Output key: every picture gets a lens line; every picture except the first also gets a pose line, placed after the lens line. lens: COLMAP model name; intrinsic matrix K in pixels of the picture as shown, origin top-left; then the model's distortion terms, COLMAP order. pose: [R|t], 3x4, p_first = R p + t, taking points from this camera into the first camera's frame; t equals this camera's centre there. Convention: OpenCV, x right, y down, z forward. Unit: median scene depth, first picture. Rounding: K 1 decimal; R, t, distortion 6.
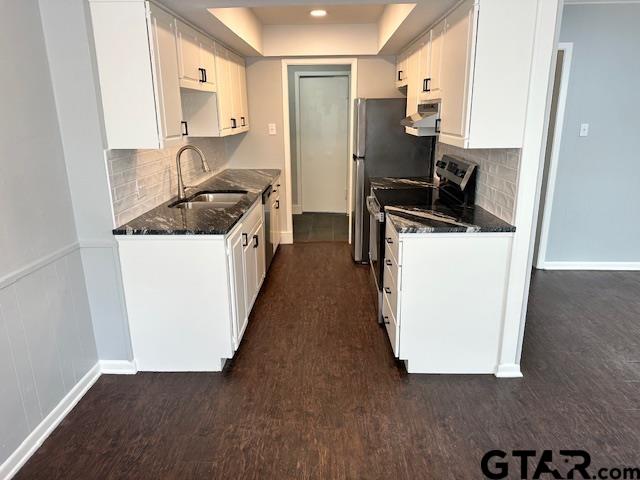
lens RADIAL K [[463.2, 0, 316.8], [0, 463.2, 241.6], [0, 0, 1]] dist [0.166300, -0.264868]
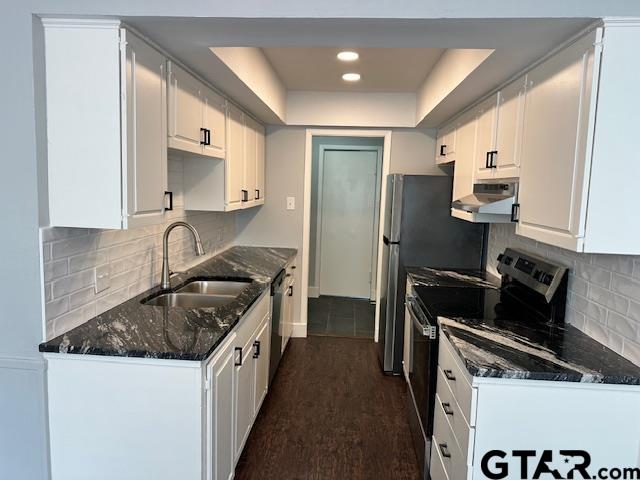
lens RADIAL K [[463.2, 0, 316.8], [0, 463.2, 241.6], [0, 0, 1]] dist [0.166300, -0.264868]
pose [[0.998057, 0.048780, -0.038760, -0.013929], [-0.054082, 0.987172, -0.150222, -0.062121], [0.030935, 0.152027, 0.987892, 0.226899]]
